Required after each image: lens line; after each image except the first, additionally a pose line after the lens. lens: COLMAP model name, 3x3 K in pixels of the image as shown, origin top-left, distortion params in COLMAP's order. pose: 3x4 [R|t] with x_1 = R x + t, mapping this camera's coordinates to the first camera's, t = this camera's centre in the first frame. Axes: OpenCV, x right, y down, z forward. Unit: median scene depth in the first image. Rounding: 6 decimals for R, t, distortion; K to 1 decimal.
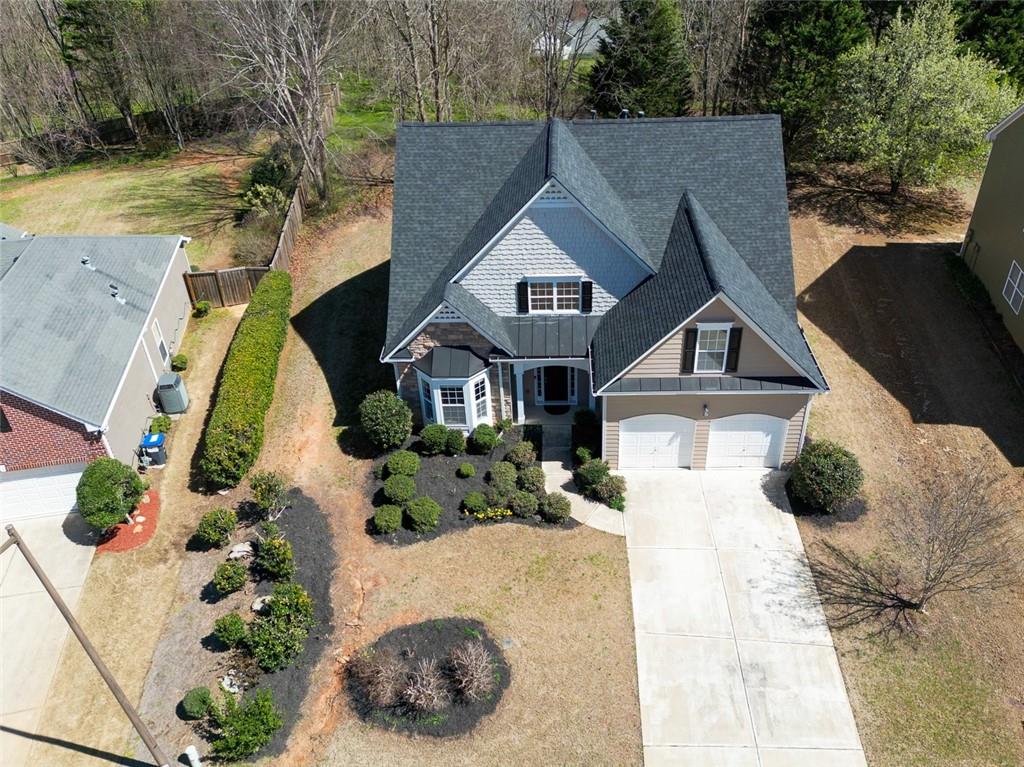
lens RADIAL K [[786.2, 0, 530.8], [0, 786.2, 382.4], [0, 0, 1]] dist [0.058681, -0.012656]
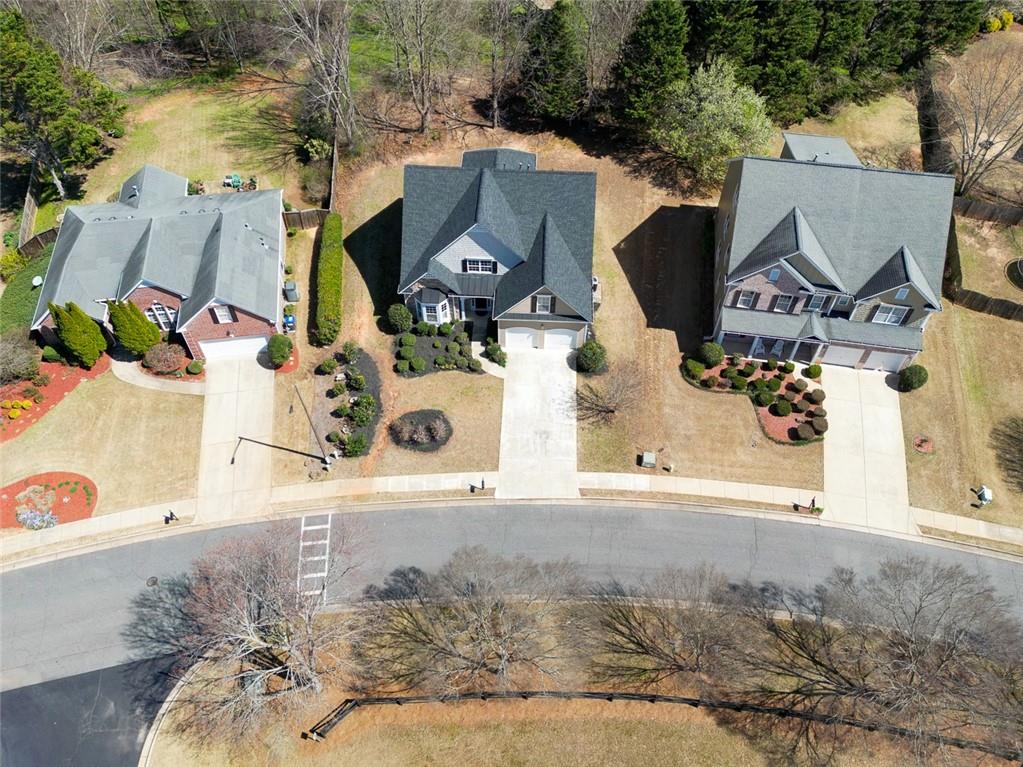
lens RADIAL K [[778.0, 0, 511.5], [0, 778.0, 383.5], [0, 0, 1]] dist [0.064242, -0.004606]
pose [[0.999075, 0.040307, 0.014978, 0.097423], [-0.042960, 0.950796, 0.306825, -0.457982], [-0.001874, -0.307185, 0.951648, -1.104005]]
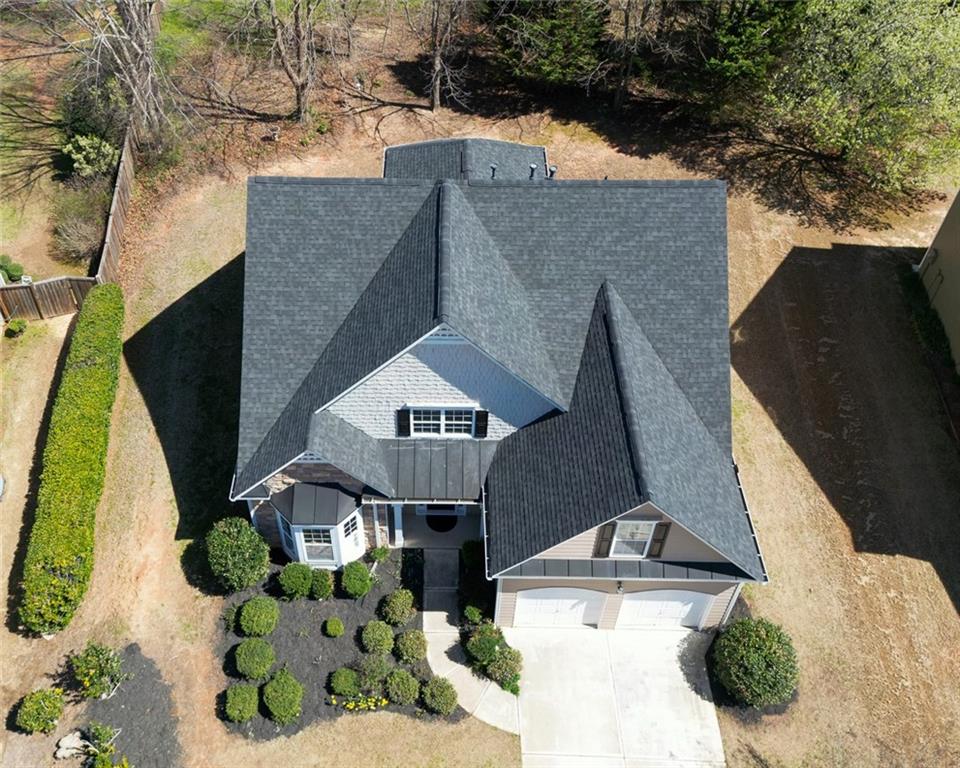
lens RADIAL K [[863.0, 0, 421.2], [0, 863.0, 292.6], [0, 0, 1]] dist [0.069382, -0.061230]
pose [[0.999635, 0.013669, 0.023317, -0.014594], [-0.017313, 0.986300, 0.164053, -0.392186], [-0.020755, -0.164397, 0.986176, 0.127945]]
